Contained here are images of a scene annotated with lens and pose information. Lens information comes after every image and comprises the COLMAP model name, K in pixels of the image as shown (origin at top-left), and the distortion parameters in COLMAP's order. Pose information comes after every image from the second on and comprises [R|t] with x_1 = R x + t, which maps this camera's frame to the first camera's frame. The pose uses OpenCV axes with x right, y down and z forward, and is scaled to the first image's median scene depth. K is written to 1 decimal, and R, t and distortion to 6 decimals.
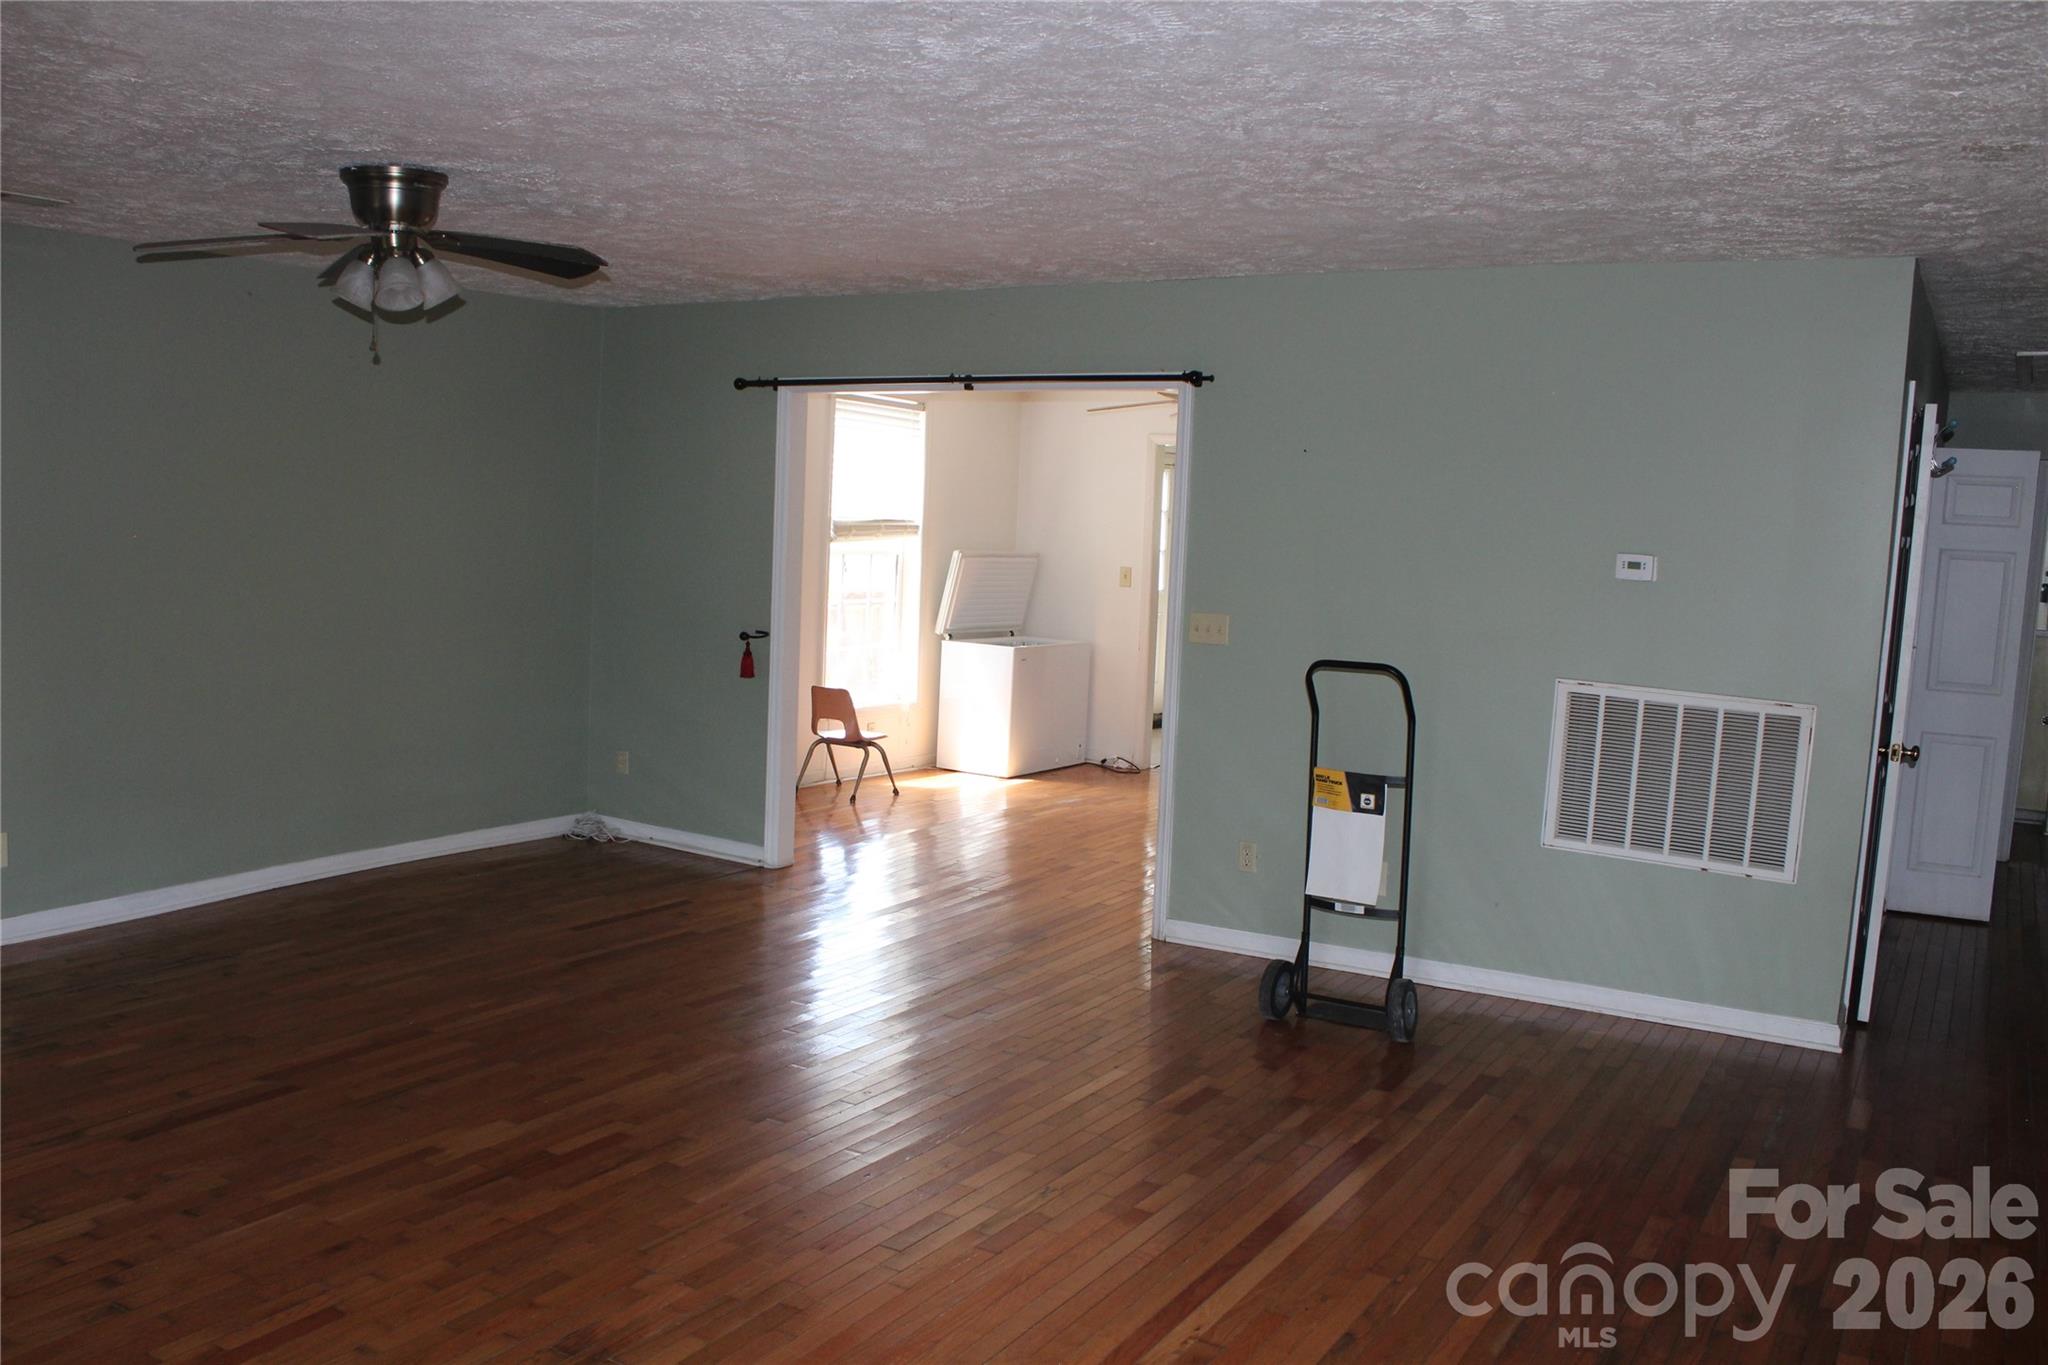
lens RADIAL K [[1702.4, 0, 1024.0], [0, 1702.4, 682.5], [0, 0, 1]] dist [-0.161576, 0.137157]
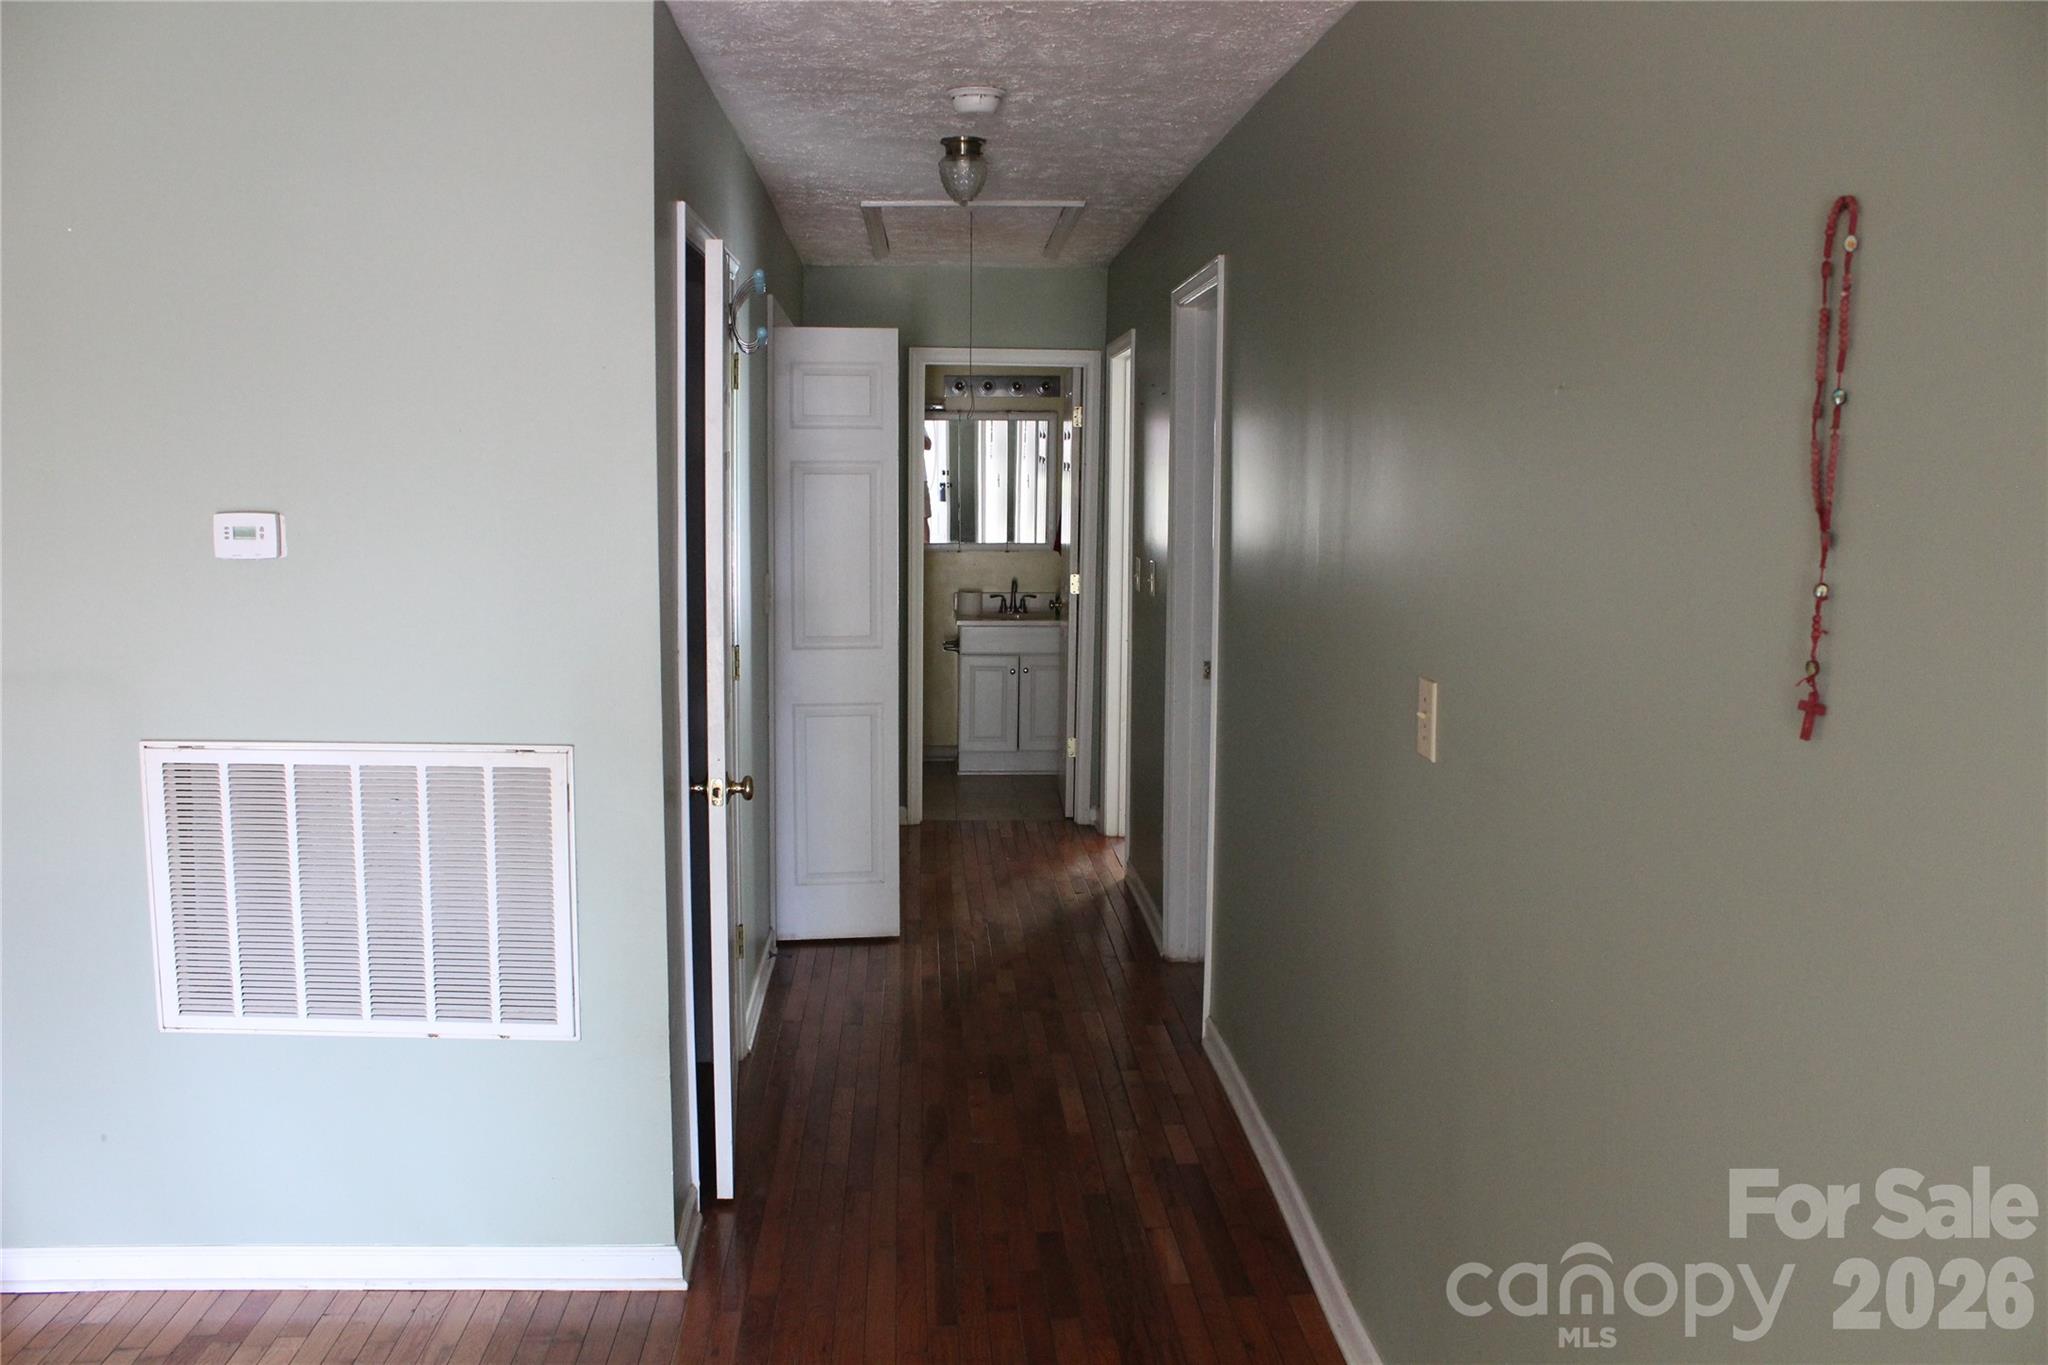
lens RADIAL K [[1702.4, 0, 1024.0], [0, 1702.4, 682.5], [0, 0, 1]] dist [-0.161576, 0.137157]
pose [[0.823000, -0.117488, 0.555758, 0.275276], [0.093208, 0.993047, 0.071904, -0.036695], [-0.560342, -0.007376, 0.828228, 0.399933]]
